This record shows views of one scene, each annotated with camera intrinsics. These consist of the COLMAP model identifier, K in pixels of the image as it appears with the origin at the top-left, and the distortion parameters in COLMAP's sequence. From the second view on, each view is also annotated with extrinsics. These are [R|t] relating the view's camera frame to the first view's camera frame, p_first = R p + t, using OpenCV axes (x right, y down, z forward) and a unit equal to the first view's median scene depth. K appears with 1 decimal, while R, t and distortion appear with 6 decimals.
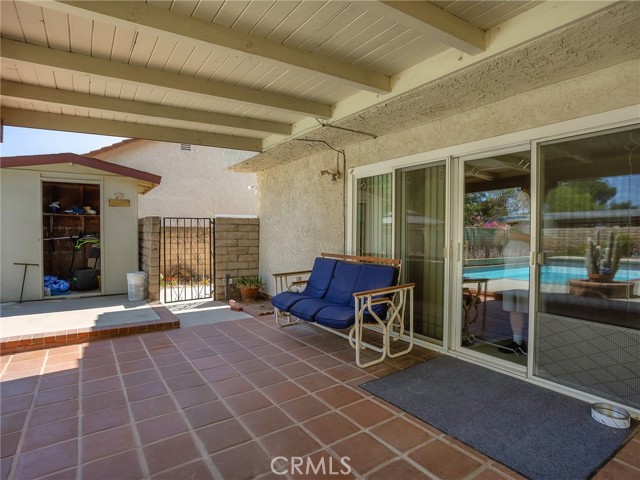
lens RADIAL K [[350.5, 0, 306.4], [0, 350.5, 231.5], [0, 0, 1]] dist [0.016359, 0.000630]
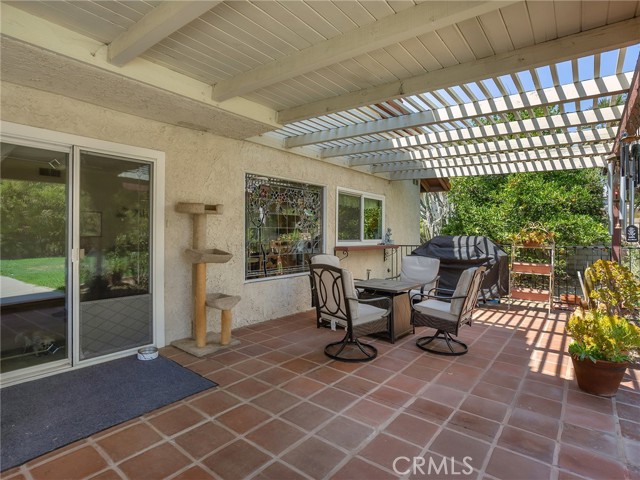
lens RADIAL K [[347.3, 0, 319.2], [0, 347.3, 232.3], [0, 0, 1]] dist [-0.021776, 0.000530]
pose [[-0.325615, 0.001011, 0.945502, -0.566269], [-0.008908, 0.999952, -0.004137, 0.003779], [-0.945460, -0.009770, -0.325591, 0.596967]]
